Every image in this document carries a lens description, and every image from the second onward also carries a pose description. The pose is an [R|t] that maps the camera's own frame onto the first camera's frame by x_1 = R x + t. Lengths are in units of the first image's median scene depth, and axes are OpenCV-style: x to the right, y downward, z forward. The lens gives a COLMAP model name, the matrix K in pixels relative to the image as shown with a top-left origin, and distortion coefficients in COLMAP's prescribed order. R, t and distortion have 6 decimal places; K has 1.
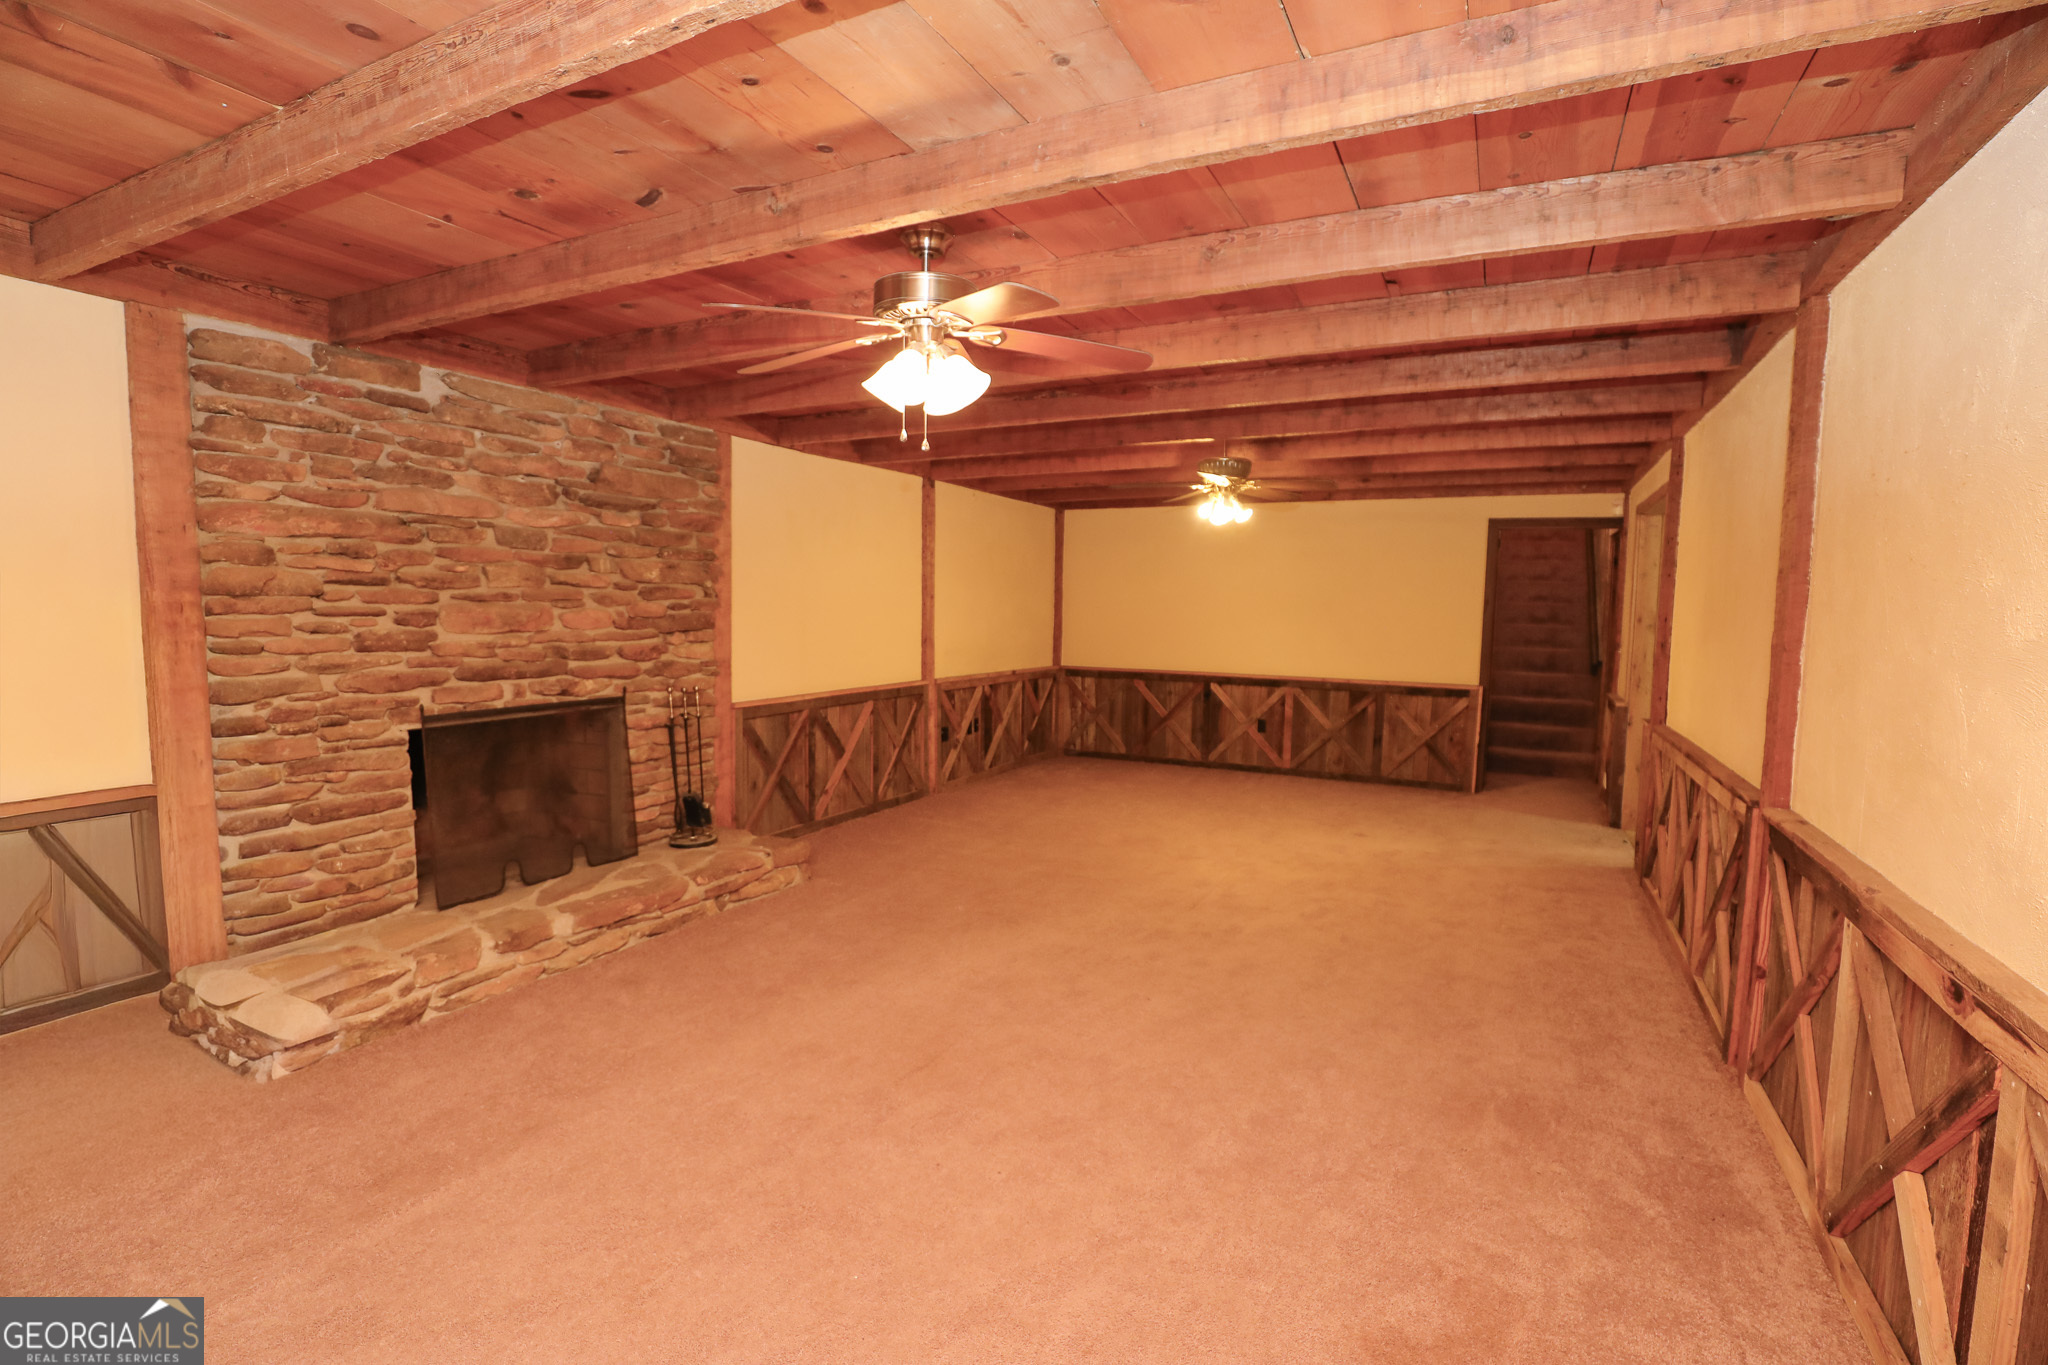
lens RADIAL K [[937.8, 0, 1024.5], [0, 937.8, 671.3], [0, 0, 1]] dist [-0.022053, 0.000396]
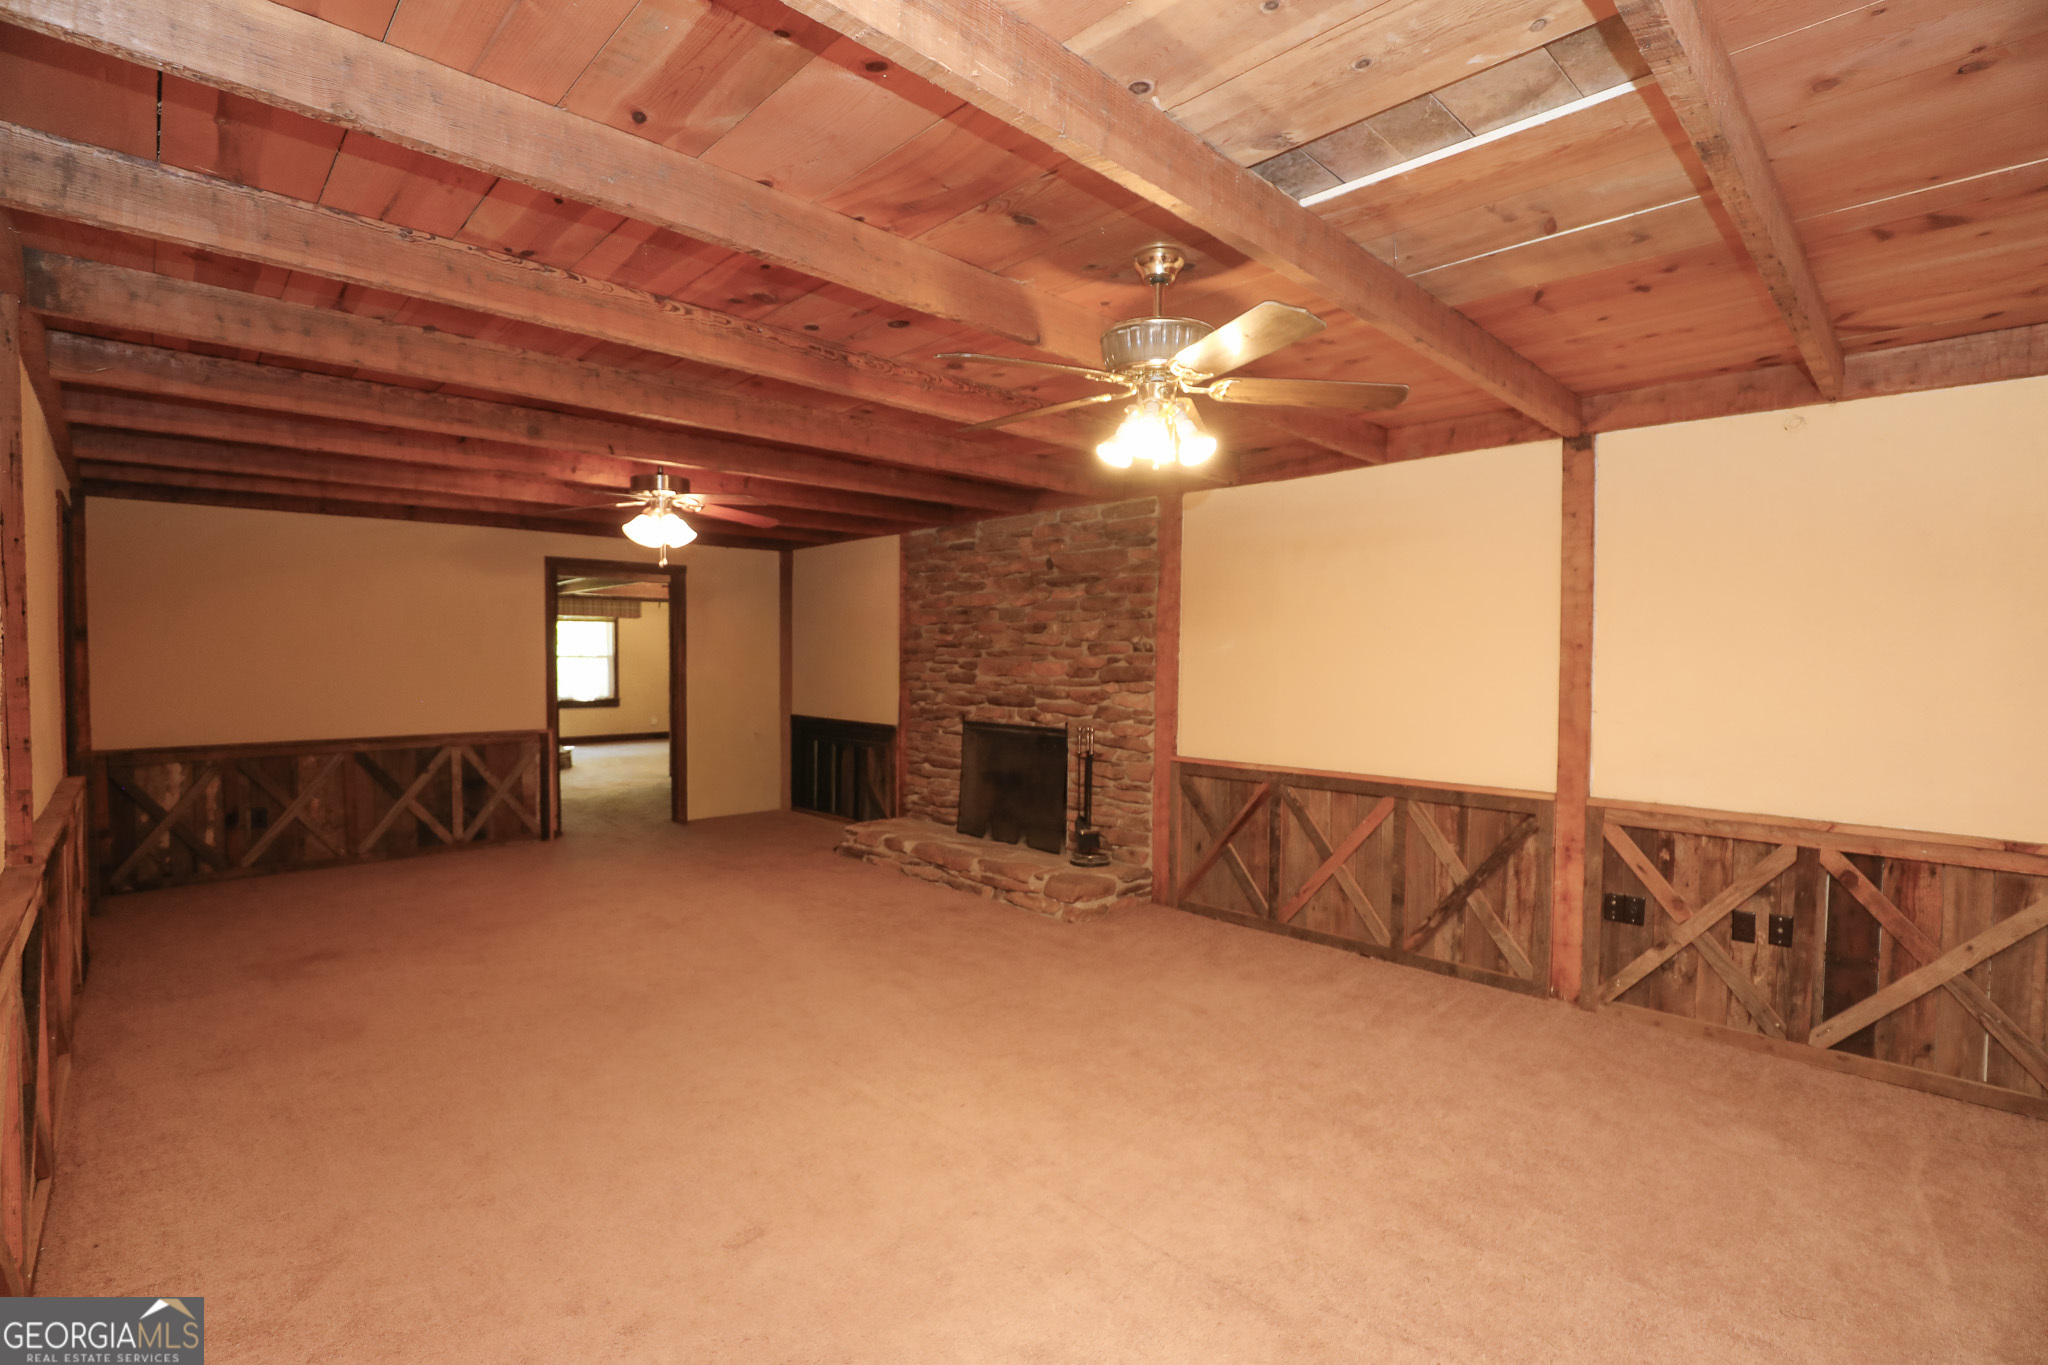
lens RADIAL K [[937.8, 0, 1021.9], [0, 937.8, 692.0], [0, 0, 1]] dist [-0.022053, 0.000396]
pose [[-0.320463, 0.005387, -0.947246, 0.843666], [-0.091398, 0.995142, 0.036580, -0.068161], [0.942841, 0.098299, -0.318414, 1.395495]]
